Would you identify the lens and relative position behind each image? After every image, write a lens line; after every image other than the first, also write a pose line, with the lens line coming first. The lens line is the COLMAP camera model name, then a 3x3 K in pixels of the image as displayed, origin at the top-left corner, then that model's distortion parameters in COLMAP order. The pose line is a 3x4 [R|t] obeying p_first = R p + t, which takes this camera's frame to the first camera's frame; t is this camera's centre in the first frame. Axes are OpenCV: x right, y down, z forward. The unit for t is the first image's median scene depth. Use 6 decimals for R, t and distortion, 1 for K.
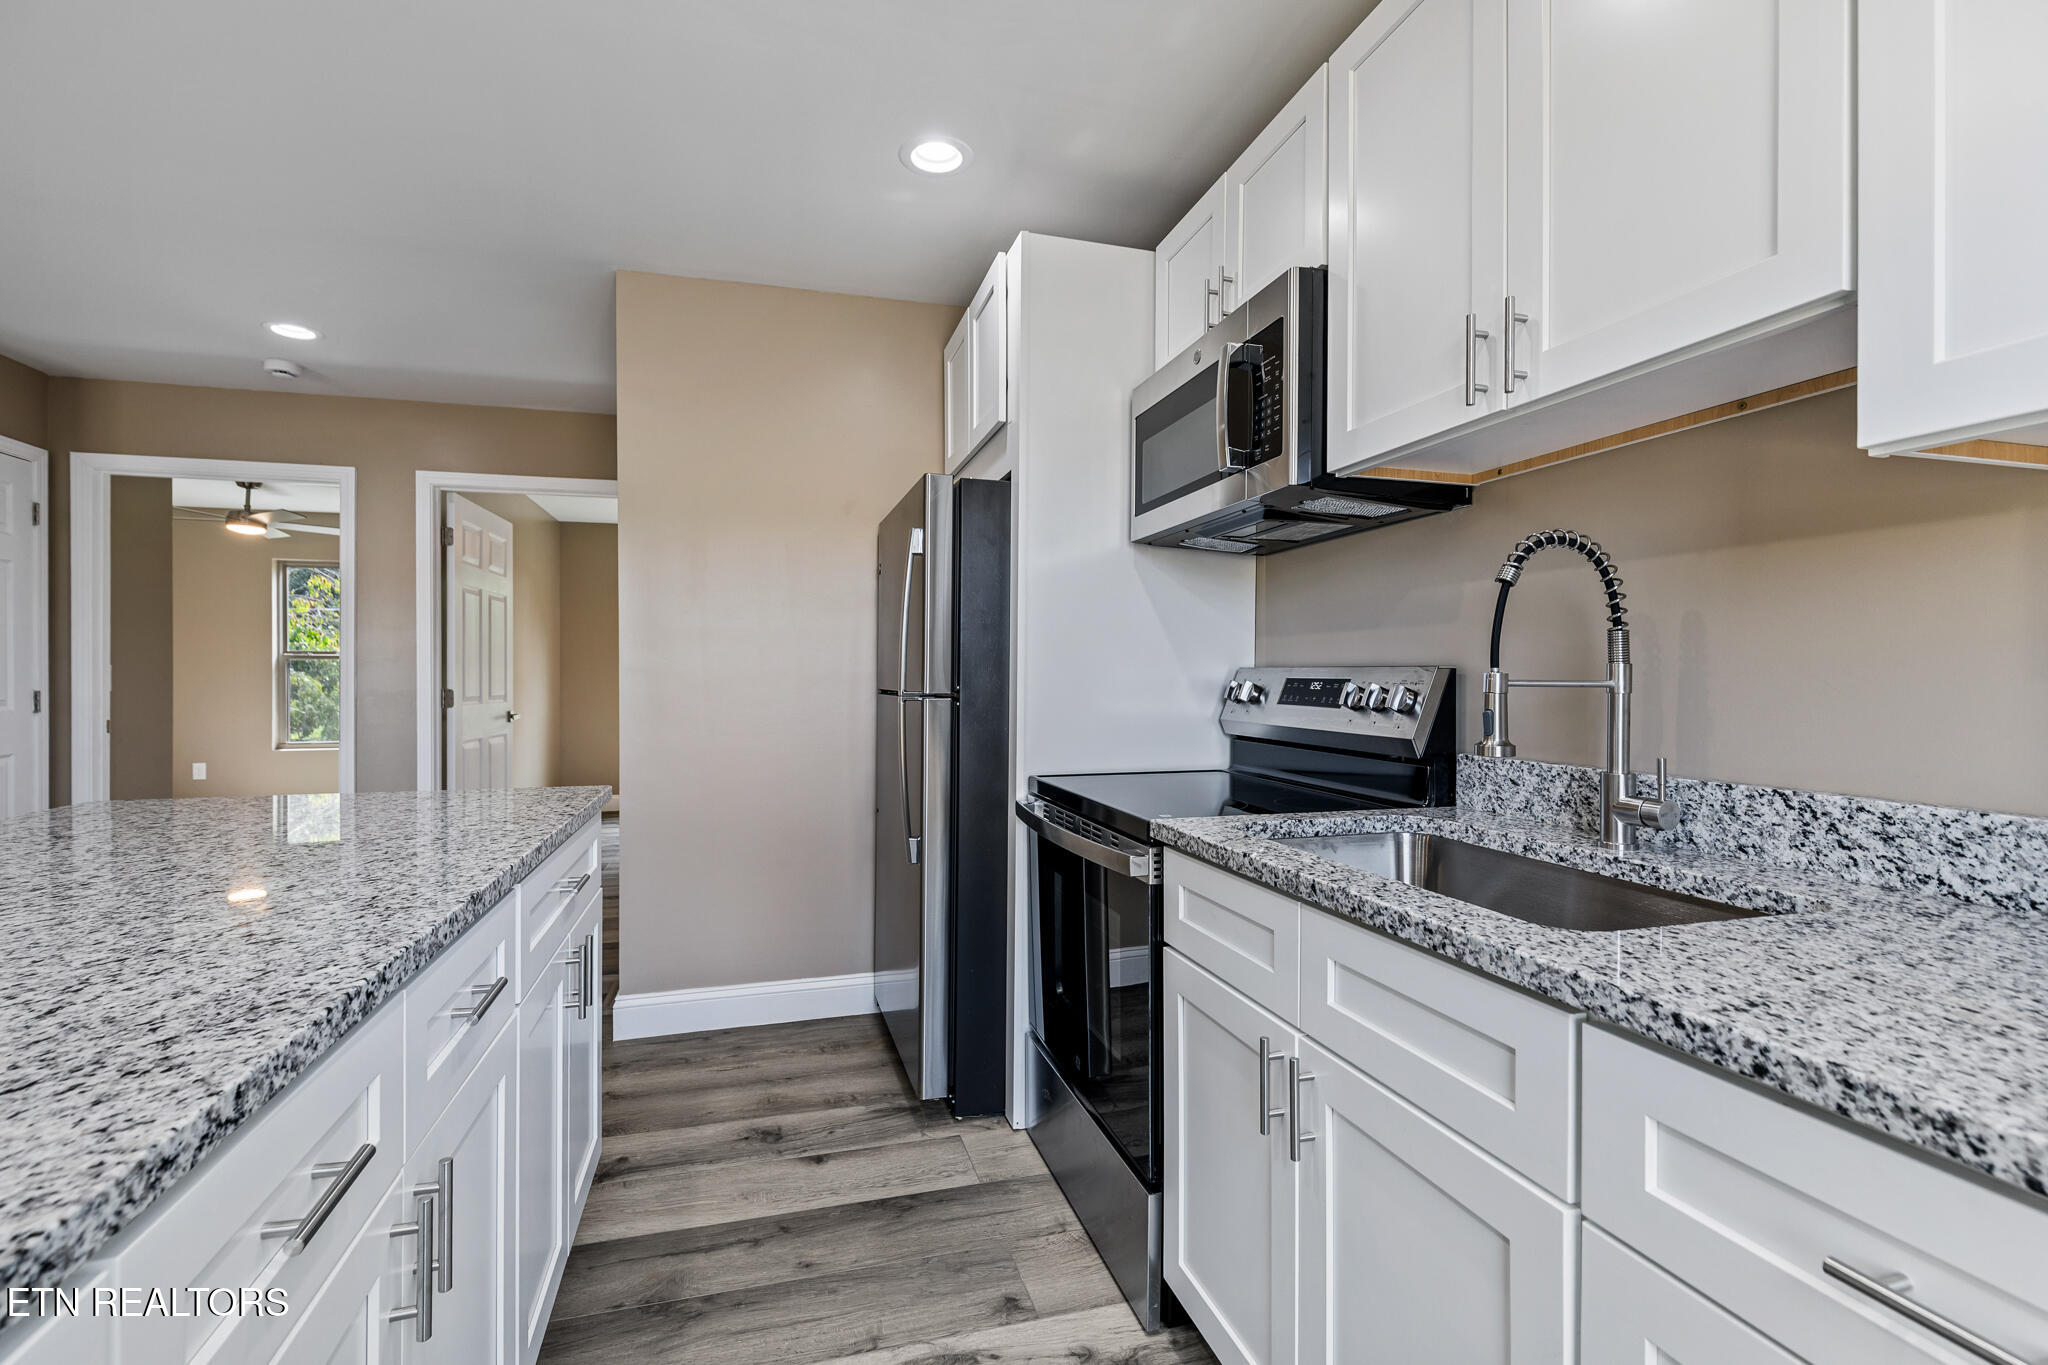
lens RADIAL K [[927.5, 0, 1019.0], [0, 927.5, 682.7], [0, 0, 1]] dist [0.009556, -0.002735]
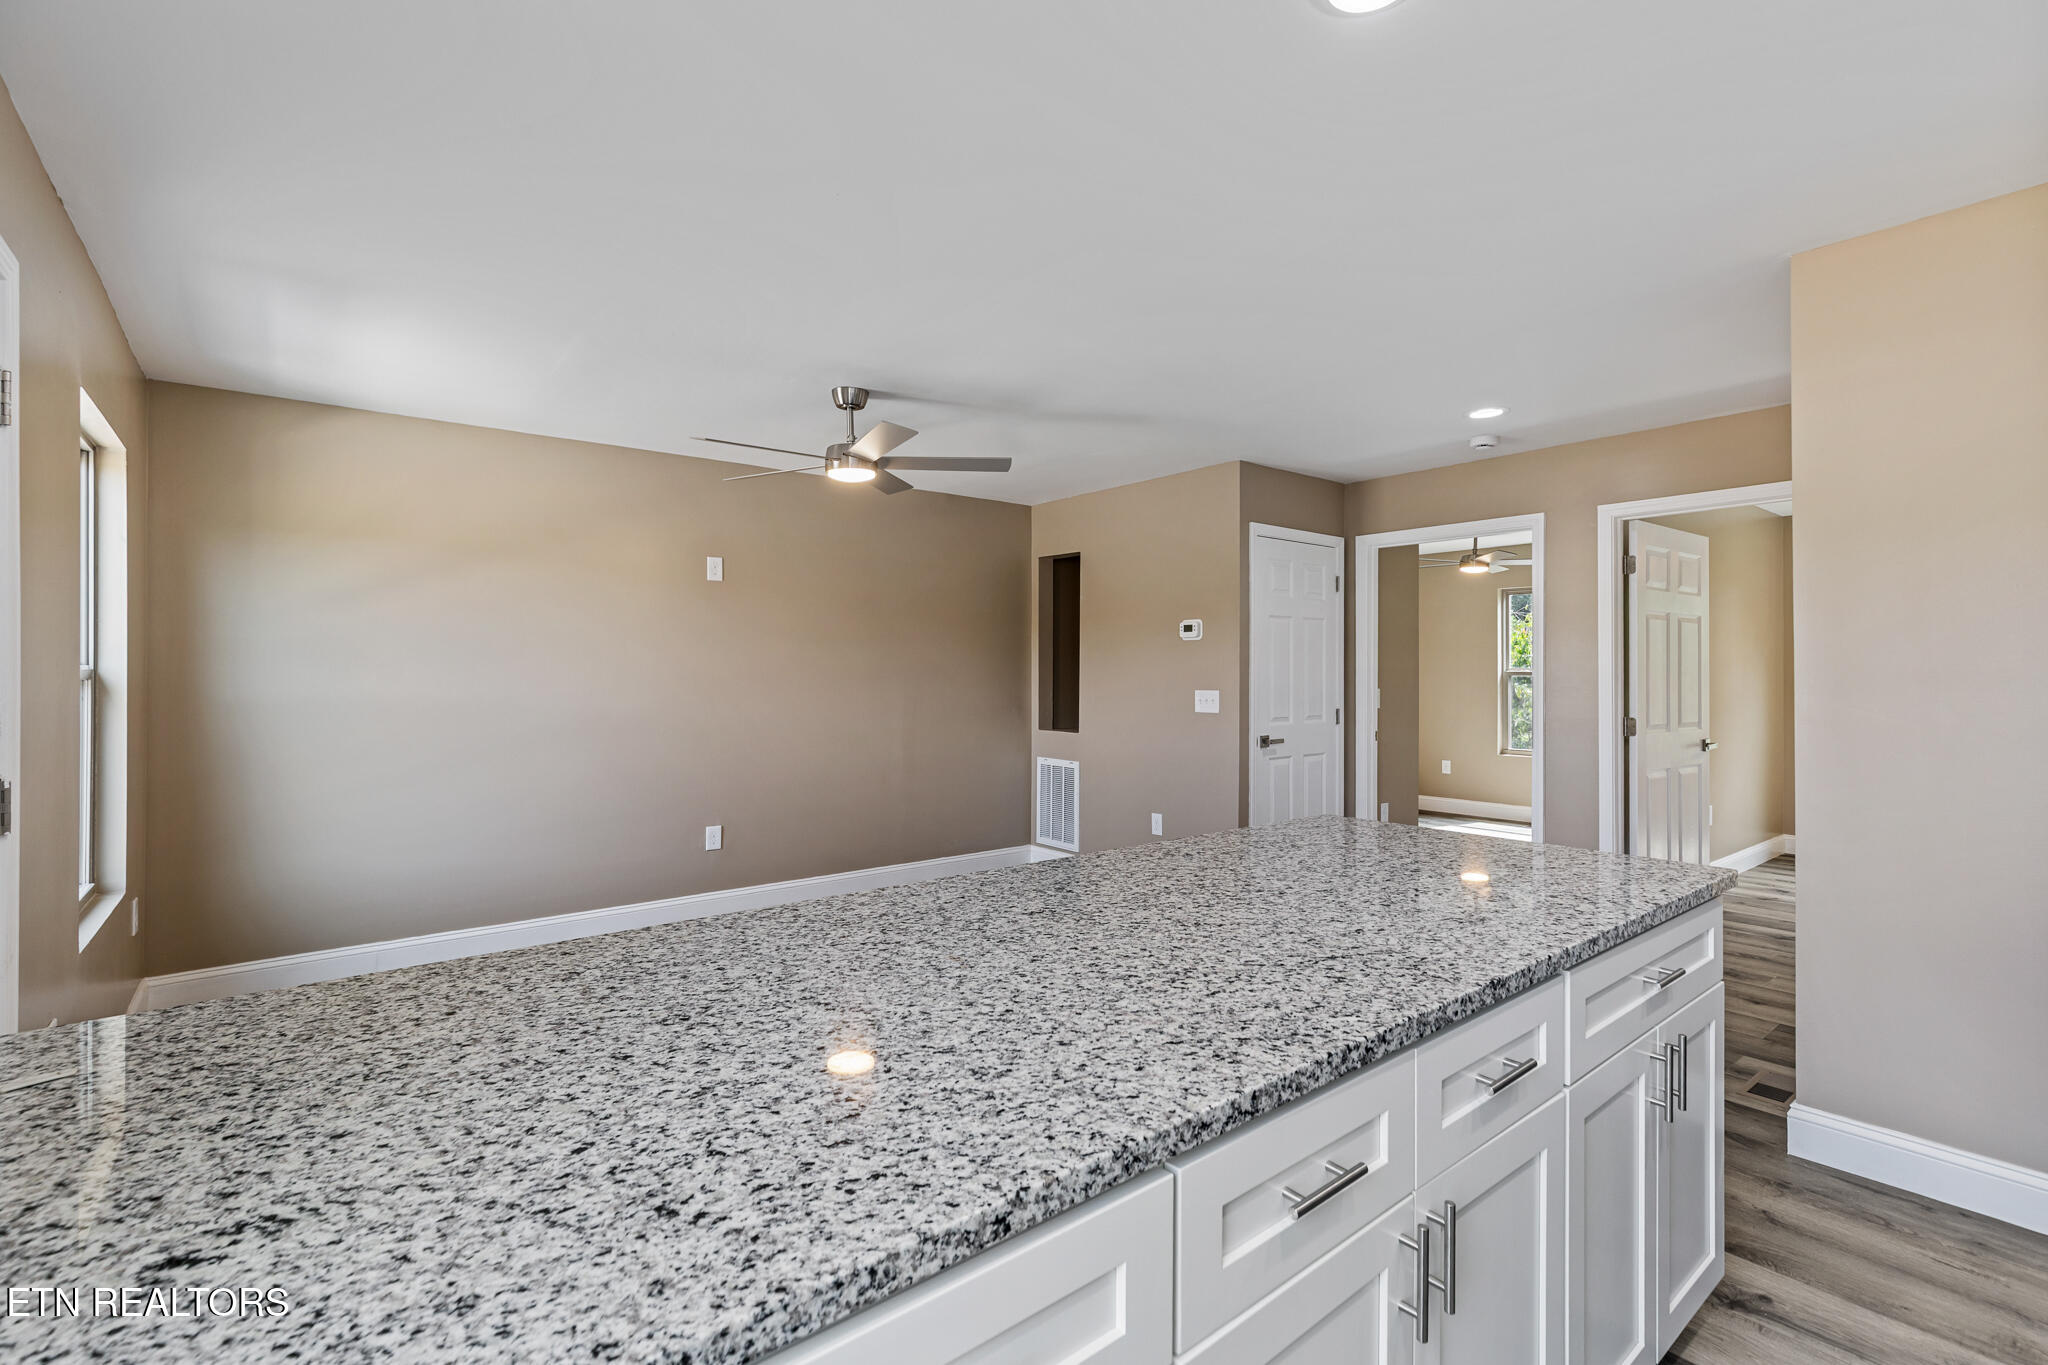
lens RADIAL K [[927.5, 0, 1009.8], [0, 927.5, 671.0], [0, 0, 1]] dist [0.009556, -0.002735]
pose [[0.378585, -0.005161, -0.925552, 0.289388], [-0.002356, 0.999976, -0.006539, -0.166626], [0.925564, 0.004656, 0.378564, 0.020159]]
